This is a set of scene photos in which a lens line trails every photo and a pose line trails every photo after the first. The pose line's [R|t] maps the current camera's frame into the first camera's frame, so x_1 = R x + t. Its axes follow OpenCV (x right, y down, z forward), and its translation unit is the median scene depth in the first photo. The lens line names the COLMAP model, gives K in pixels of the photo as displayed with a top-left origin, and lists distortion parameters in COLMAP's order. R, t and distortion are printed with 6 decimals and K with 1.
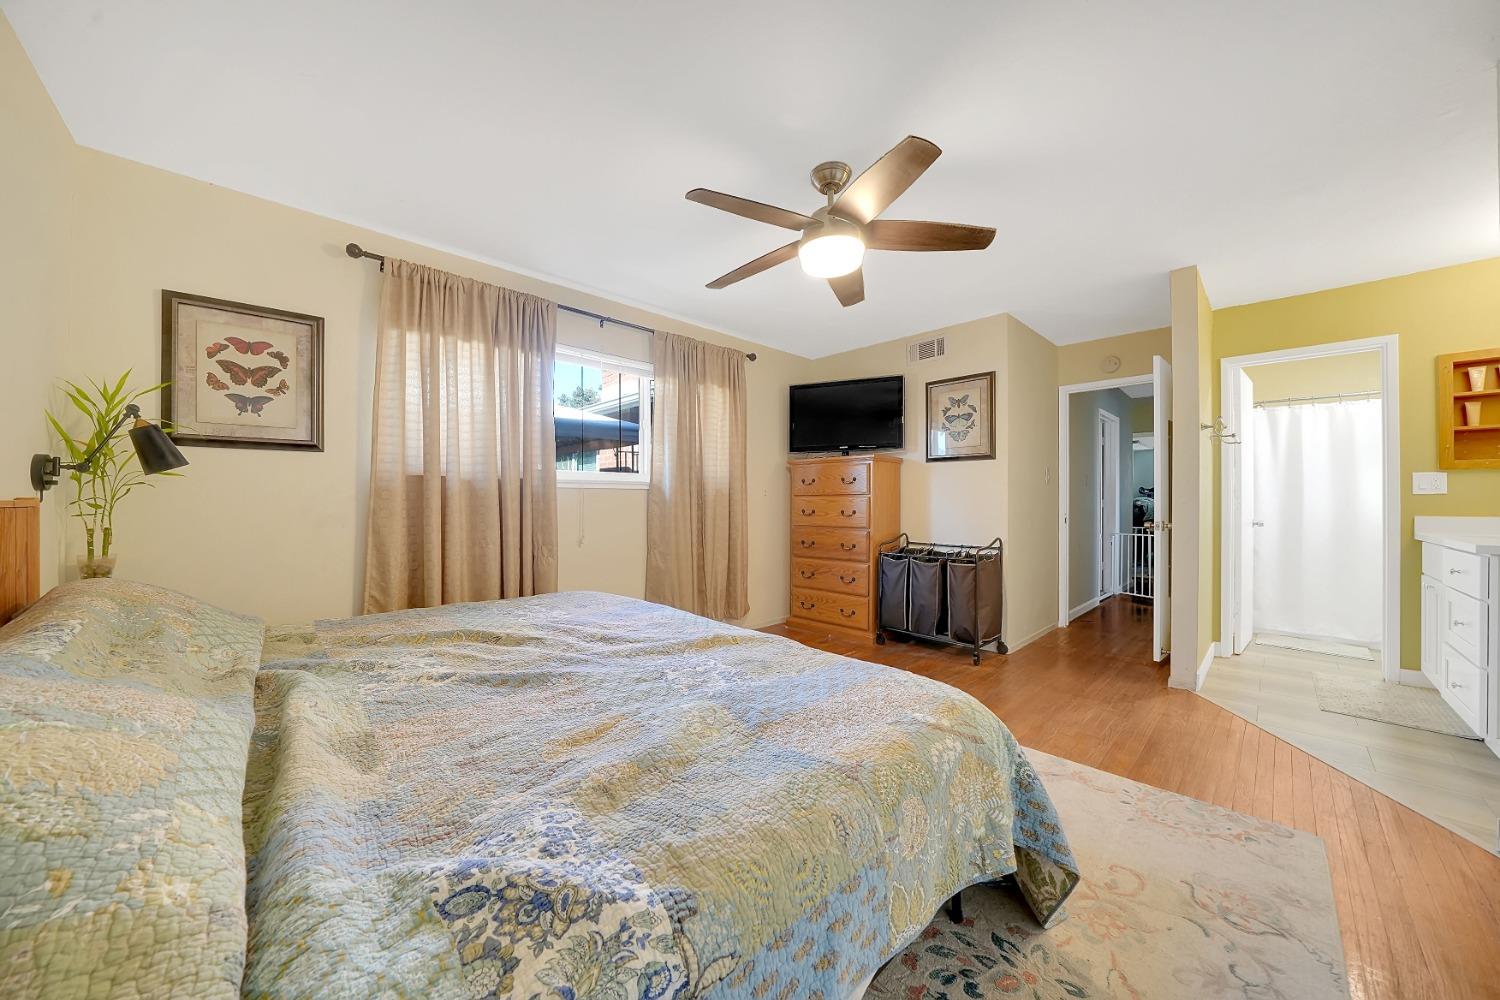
lens RADIAL K [[517.6, 0, 743.4], [0, 517.6, 500.1], [0, 0, 1]] dist [-0.028864, 0.003720]
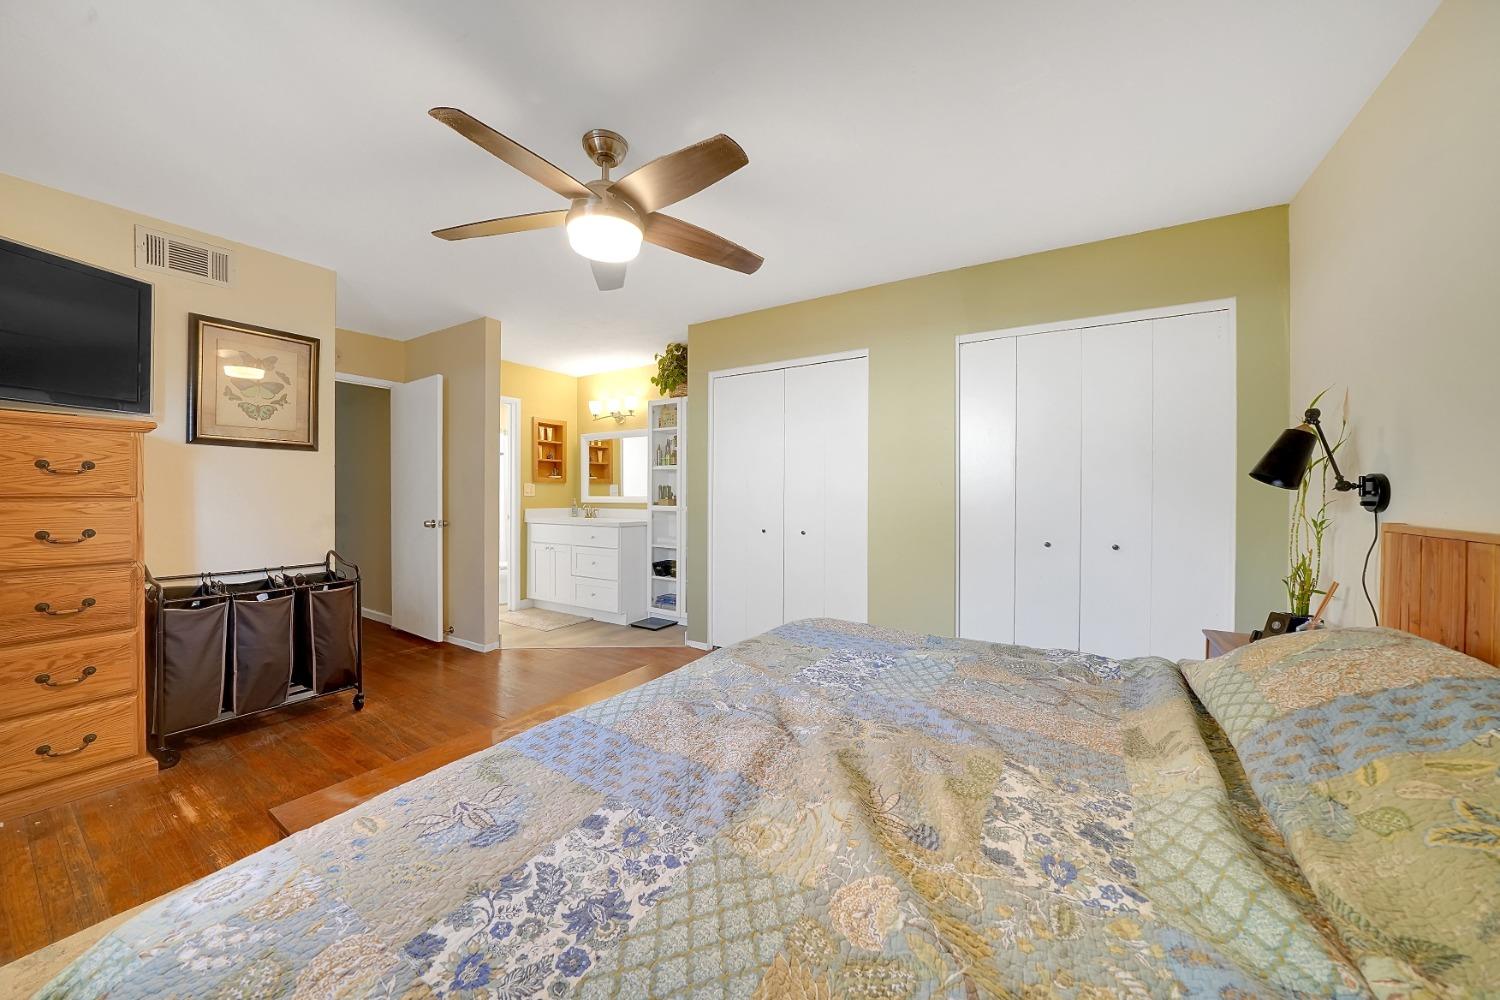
lens RADIAL K [[517.6, 0, 743.4], [0, 517.6, 500.1], [0, 0, 1]] dist [-0.028864, 0.003720]
pose [[-0.265443, -0.011914, 0.964053, -0.805163], [-0.001658, 0.999928, 0.011901, -0.028165], [-0.964125, 0.001561, -0.265443, 1.075225]]
